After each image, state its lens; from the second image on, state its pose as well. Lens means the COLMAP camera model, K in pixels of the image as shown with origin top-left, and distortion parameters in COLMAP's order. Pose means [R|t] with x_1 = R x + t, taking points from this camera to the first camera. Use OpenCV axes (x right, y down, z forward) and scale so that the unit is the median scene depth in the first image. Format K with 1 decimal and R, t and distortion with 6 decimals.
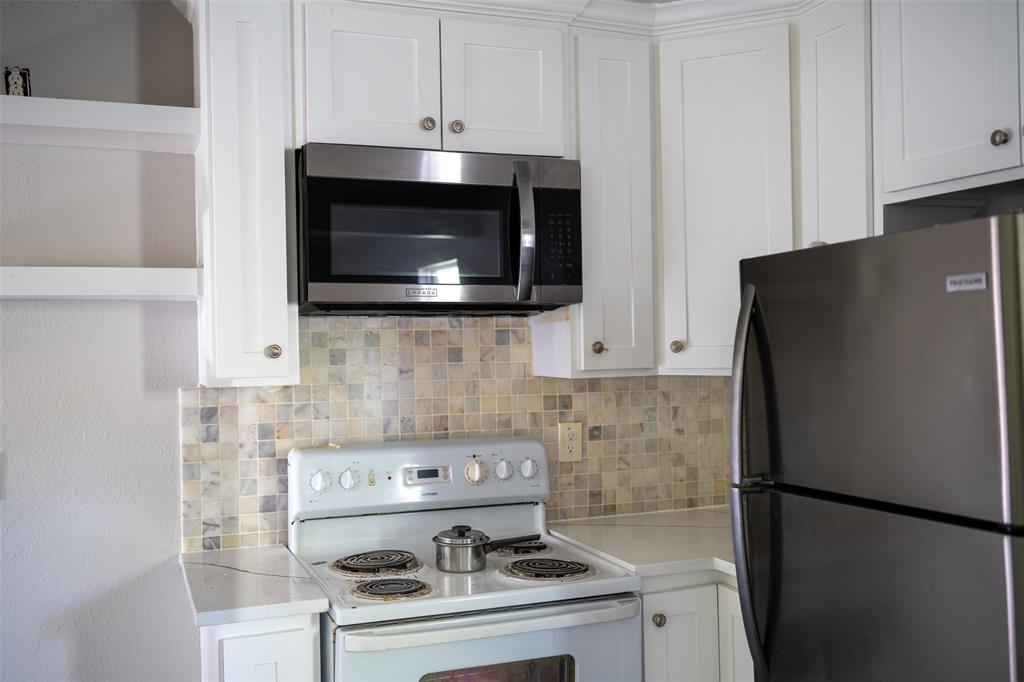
lens RADIAL K [[1000.0, 0, 503.6], [0, 1000.0, 341.3], [0, 0, 1]] dist [0.024744, 0.000000]
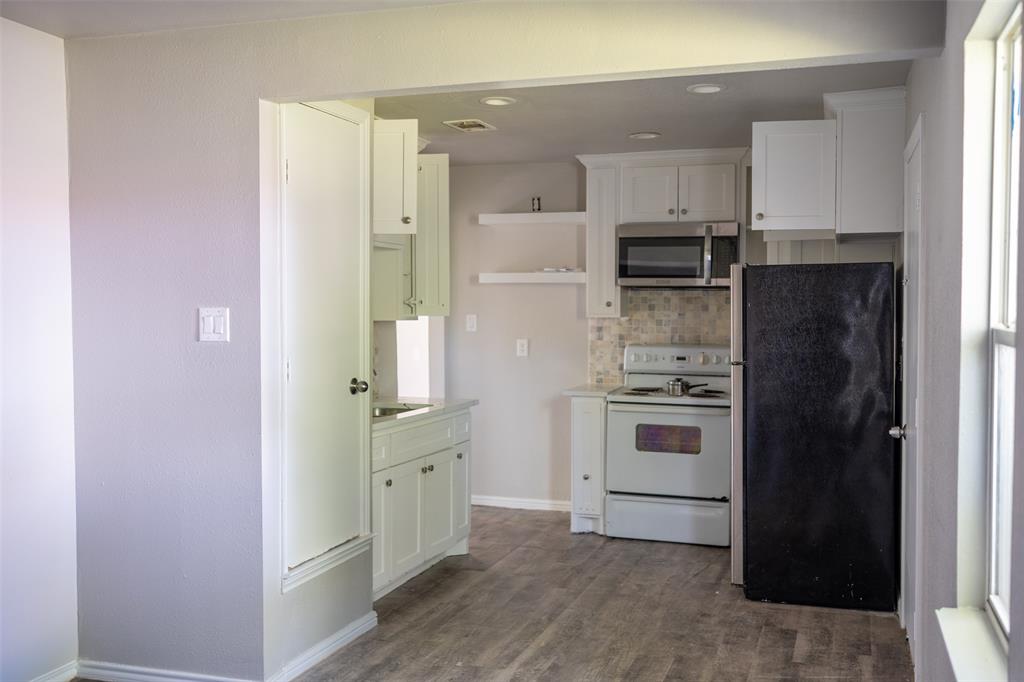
lens RADIAL K [[1000.0, 0, 511.0], [0, 1000.0, 333.9], [0, 0, 1]] dist [0.024744, 0.000000]
pose [[0.776778, 0.039647, -0.628525, 1.100984], [-0.016343, 0.998949, 0.042816, -0.018228], [0.629562, -0.022987, 0.776610, -1.074366]]
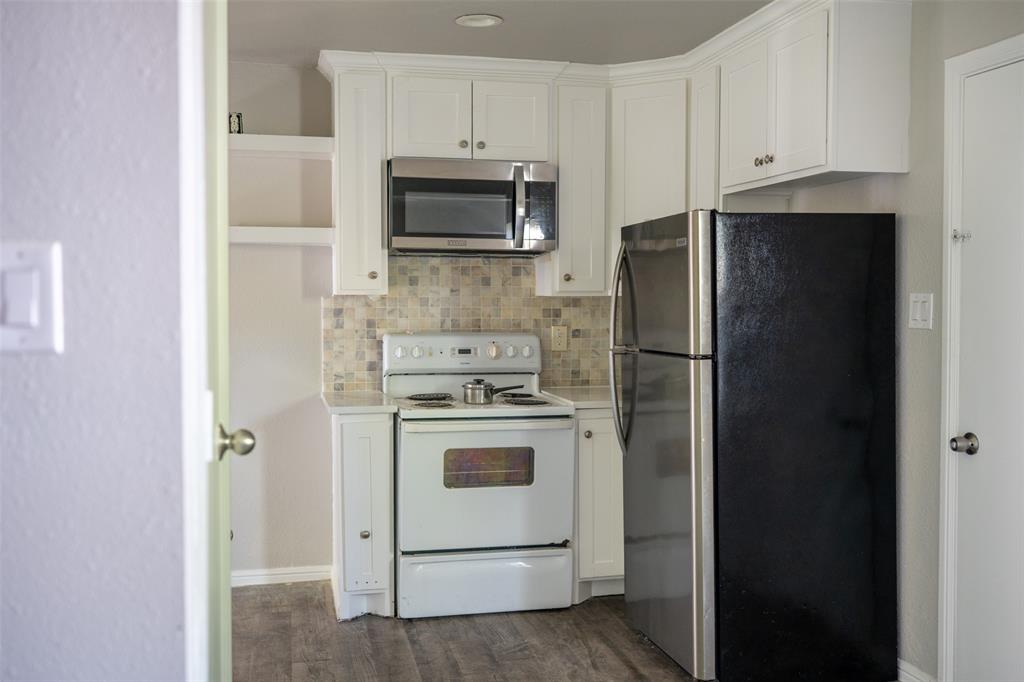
lens RADIAL K [[1000.0, 0, 503.7], [0, 1000.0, 337.4], [0, 0, 1]] dist [0.024744, 0.000000]
pose [[0.990704, 0.024917, -0.133734, 0.217887], [-0.018387, 0.998588, 0.049846, 0.024817], [0.134787, -0.046924, 0.989763, -0.663430]]
